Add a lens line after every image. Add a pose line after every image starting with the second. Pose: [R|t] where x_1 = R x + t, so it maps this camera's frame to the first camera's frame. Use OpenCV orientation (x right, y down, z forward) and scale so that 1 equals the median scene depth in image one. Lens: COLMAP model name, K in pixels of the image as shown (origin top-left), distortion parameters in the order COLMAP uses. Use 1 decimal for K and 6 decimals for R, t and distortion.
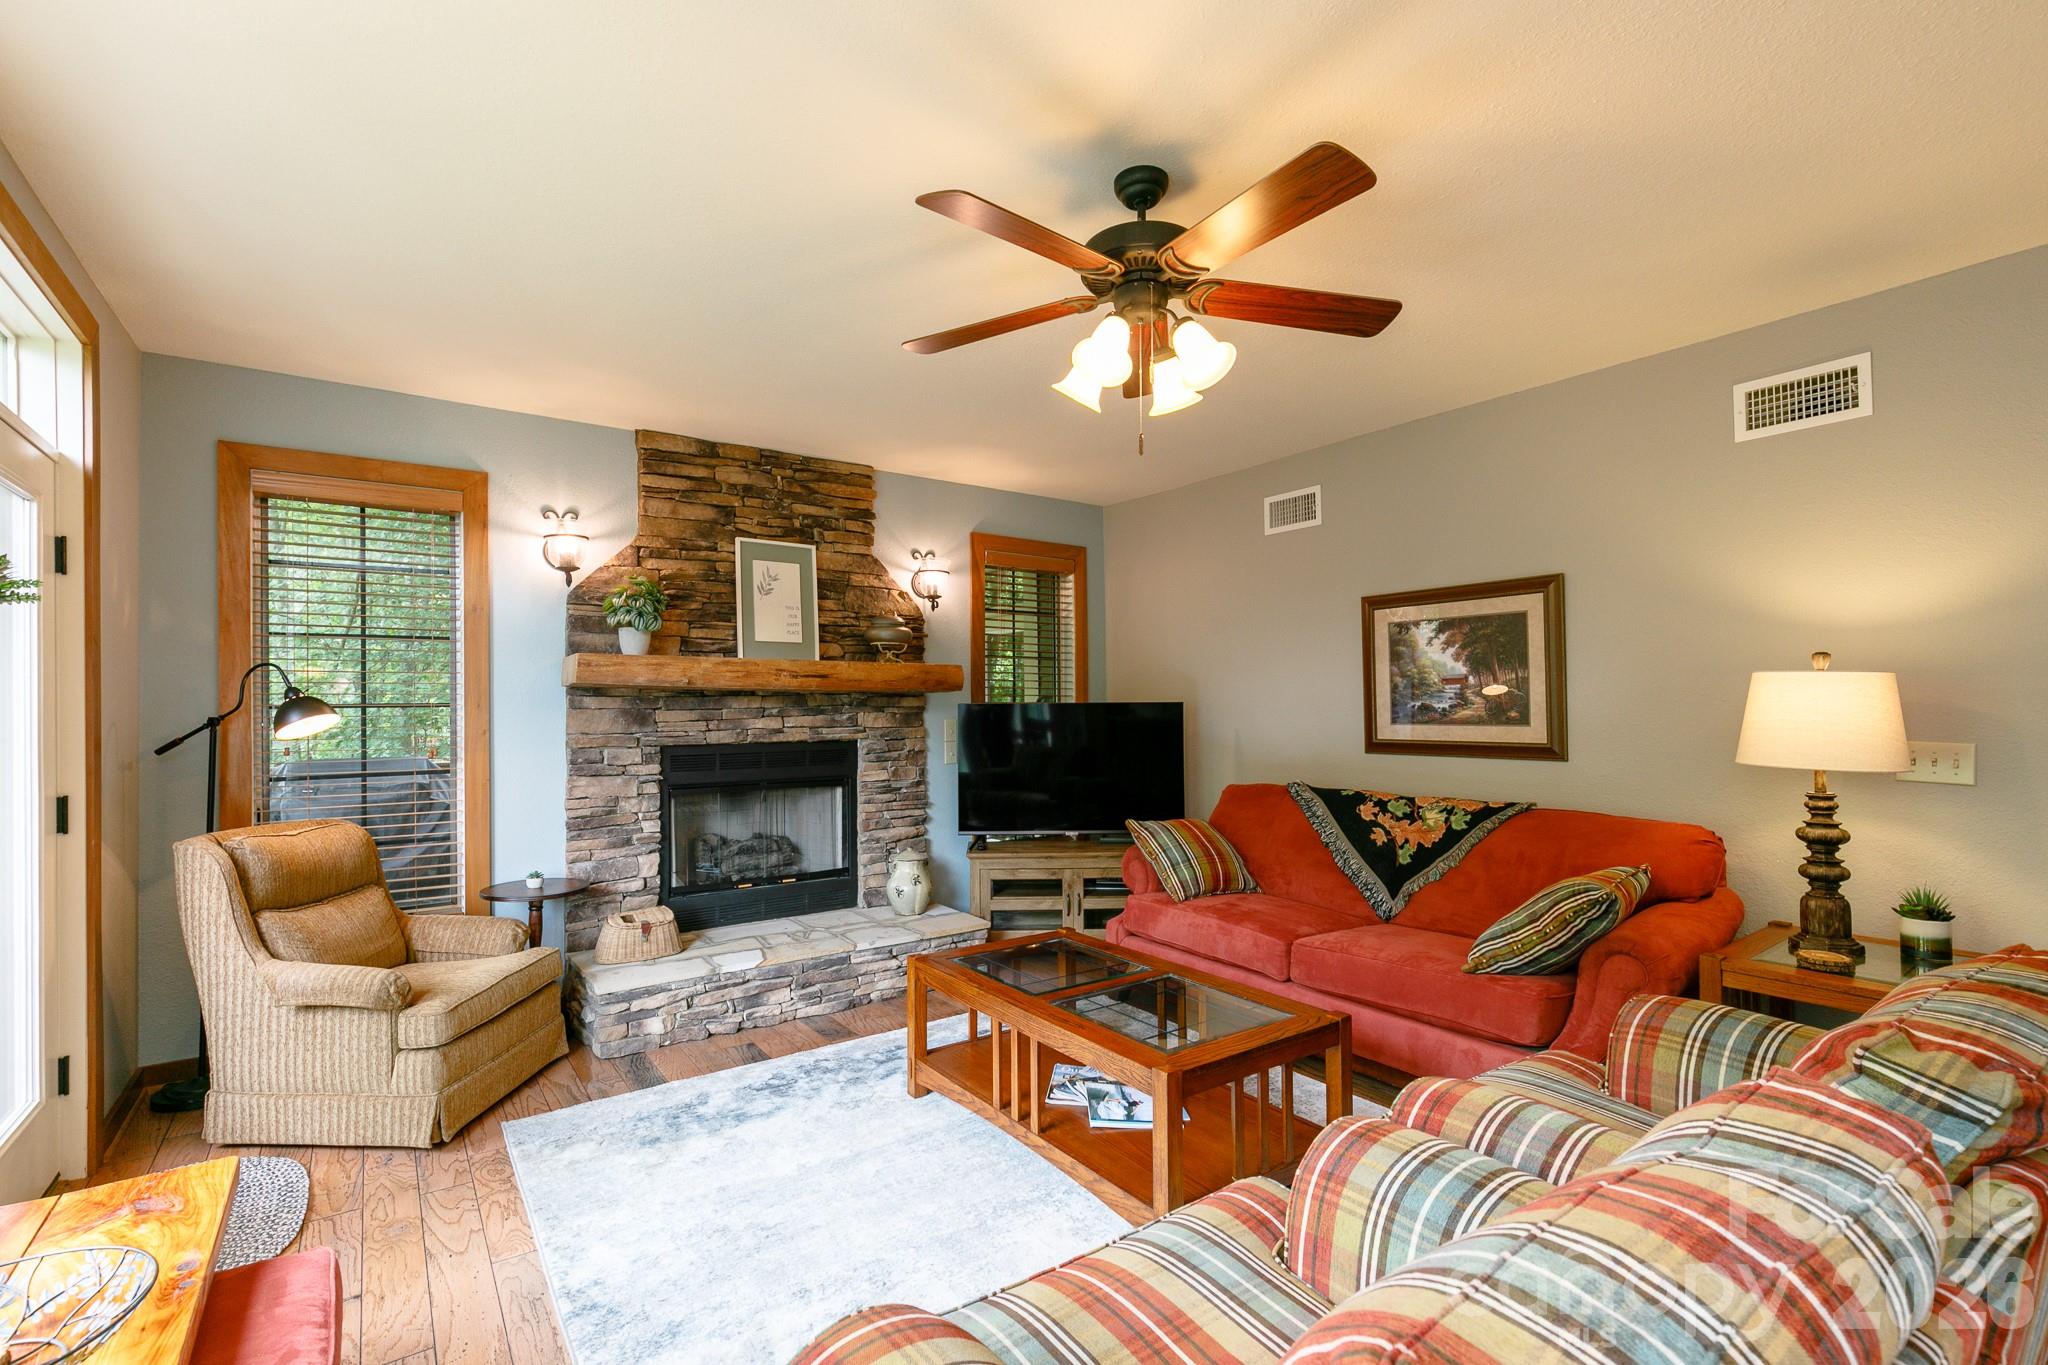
lens RADIAL K [[920.5, 0, 1016.3], [0, 920.5, 693.1], [0, 0, 1]] dist [0.004065, -0.001642]
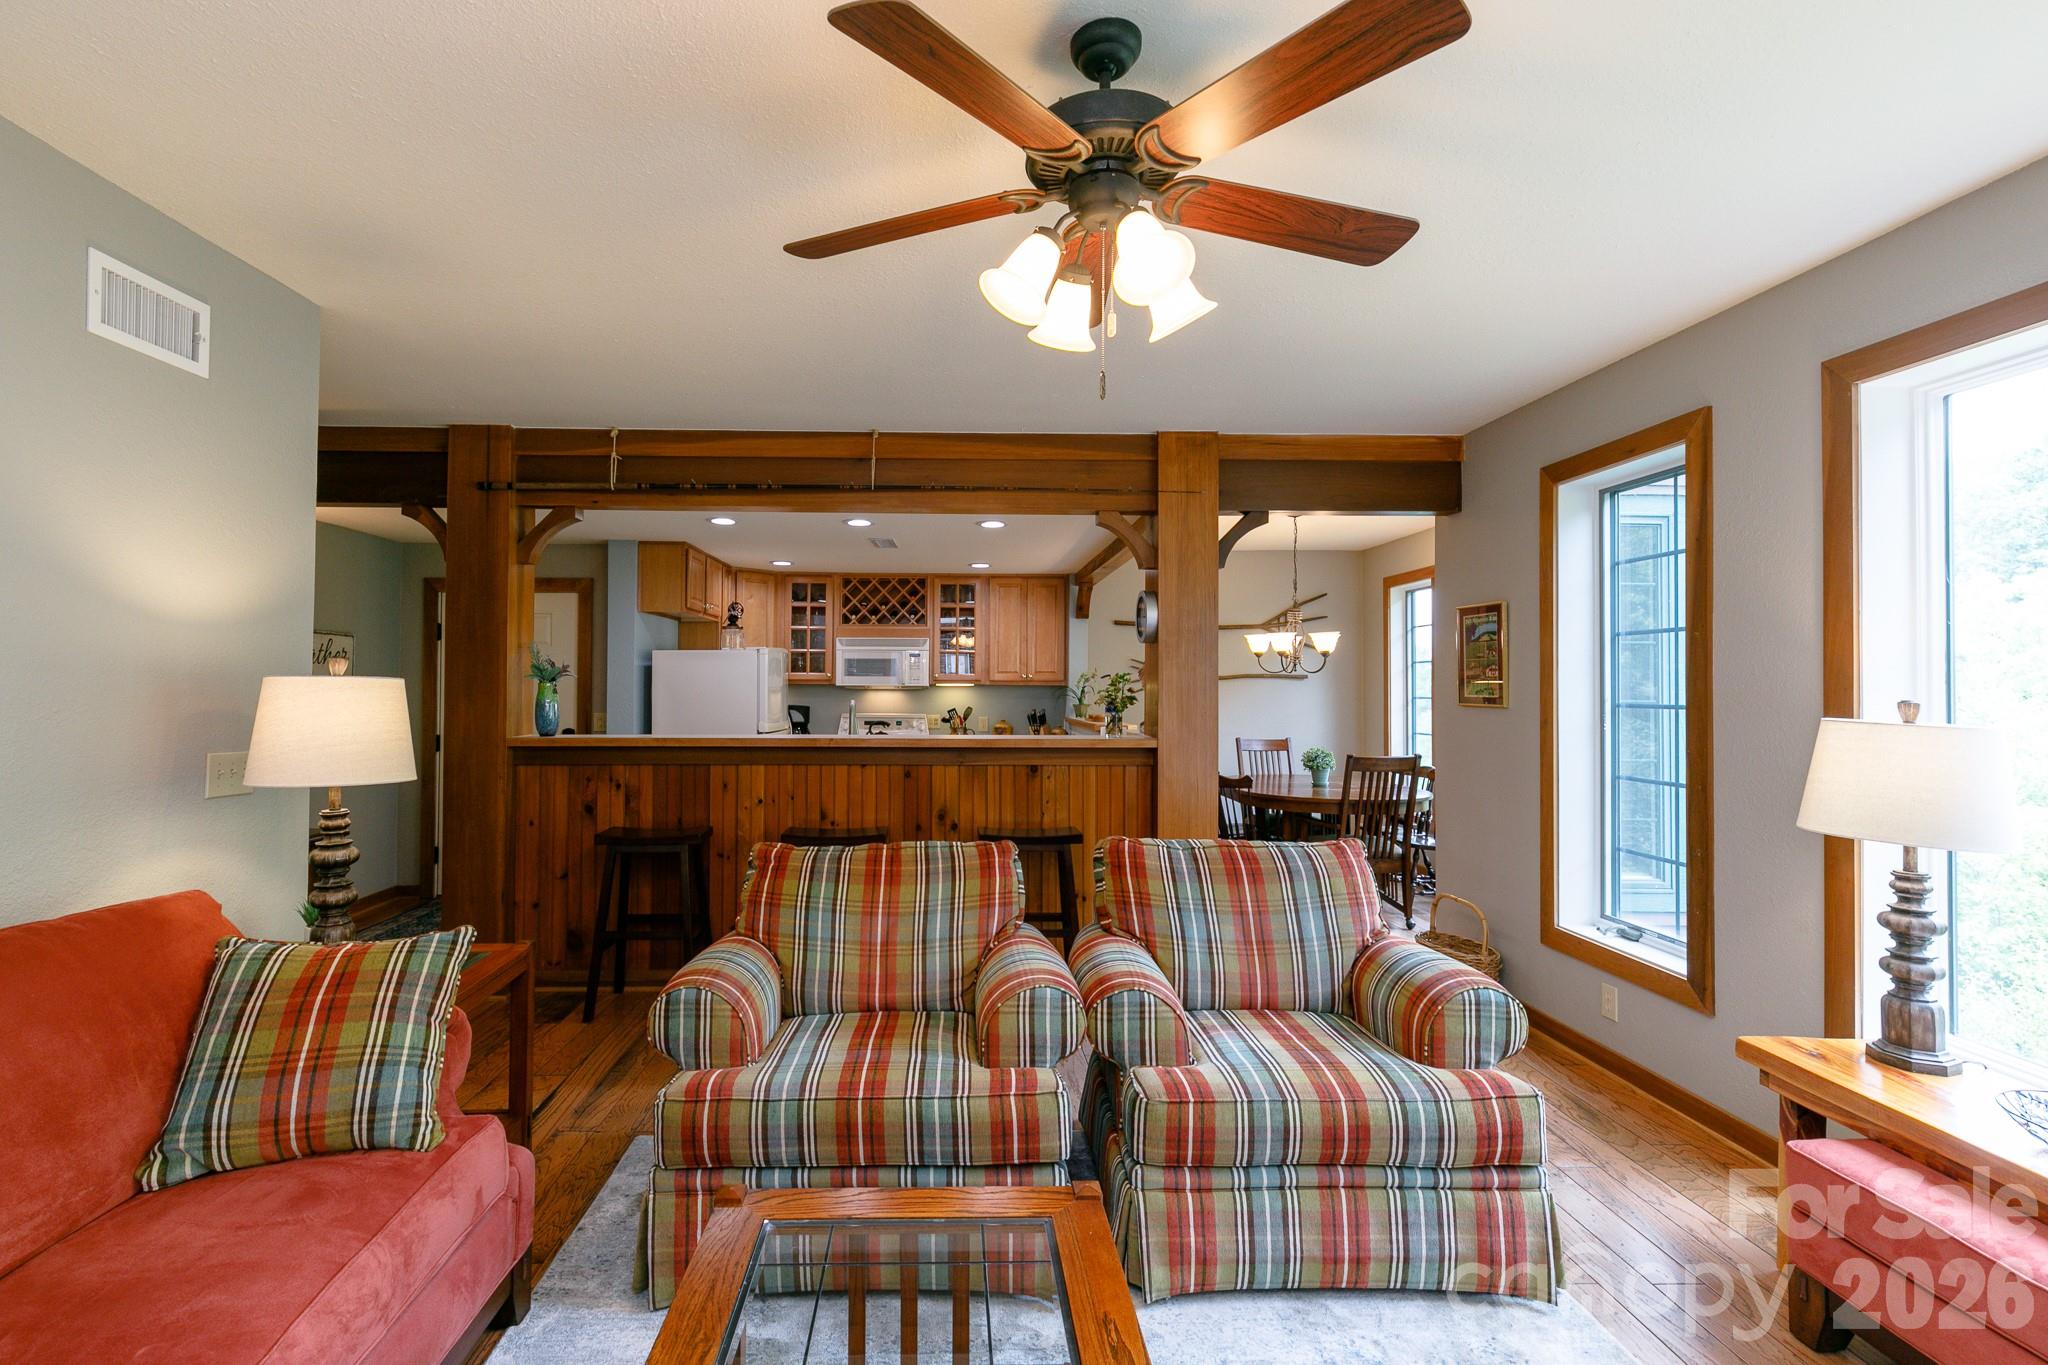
lens RADIAL K [[920.5, 0, 949.0], [0, 920.5, 686.4], [0, 0, 1]] dist [0.004065, -0.001642]
pose [[-0.822786, 0.001882, 0.568348, -0.094531], [-0.006894, 0.999888, -0.013292, -0.005370], [-0.568310, -0.014855, -0.822681, 0.929726]]
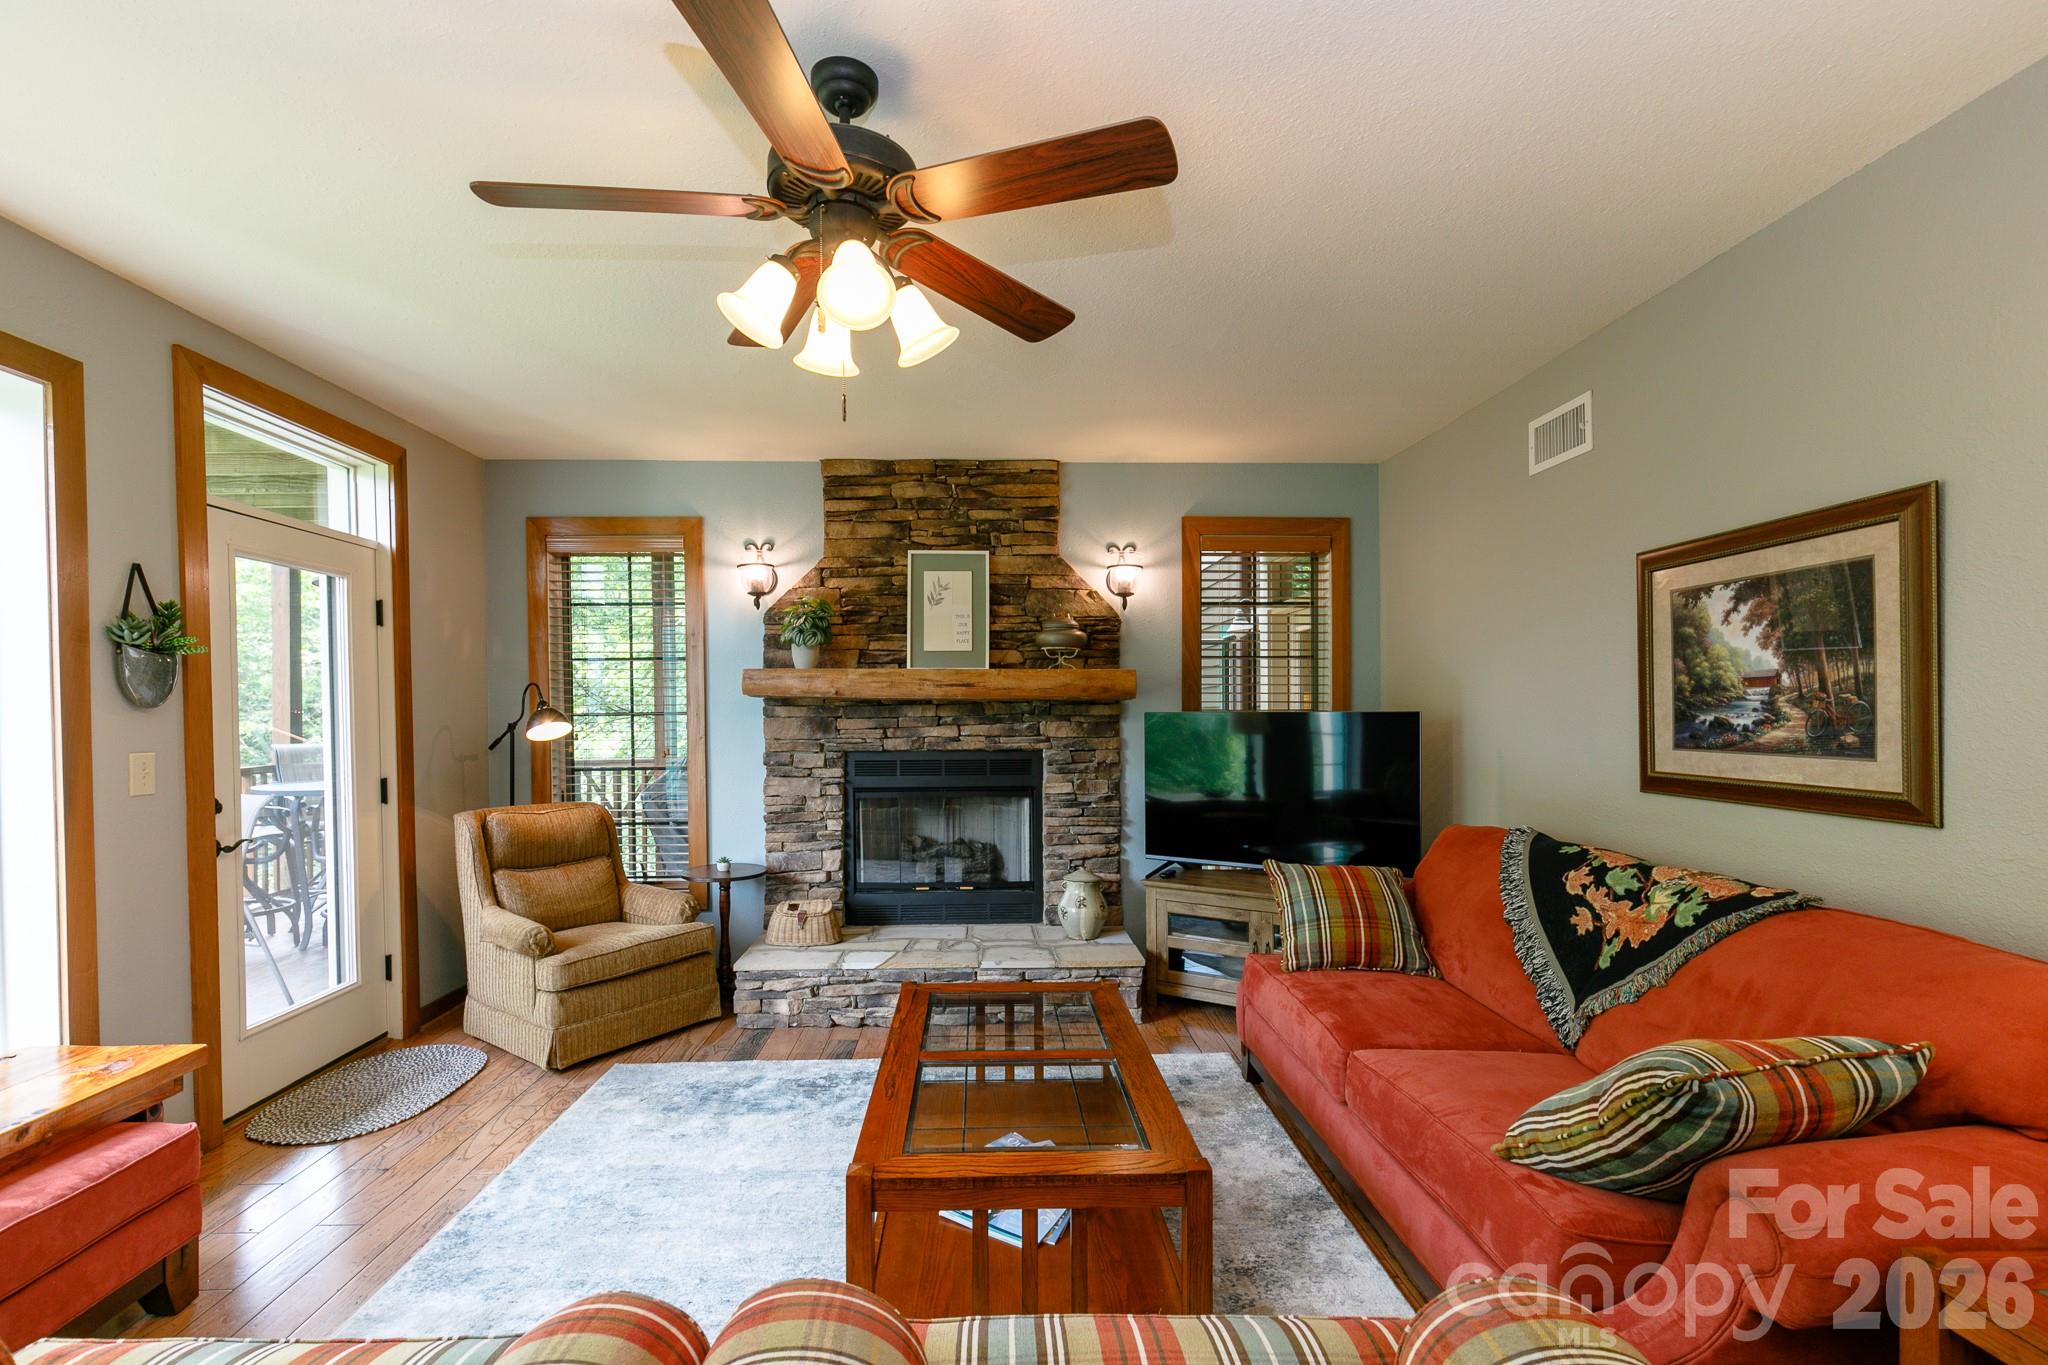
lens RADIAL K [[920.5, 0, 1007.5], [0, 920.5, 721.1], [0, 0, 1]] dist [0.004065, -0.001642]
pose [[0.833425, 0.009212, -0.552556, 0.389497], [0.007682, 0.999571, 0.028252, -0.007733], [0.552580, -0.027791, 0.832996, 0.216618]]
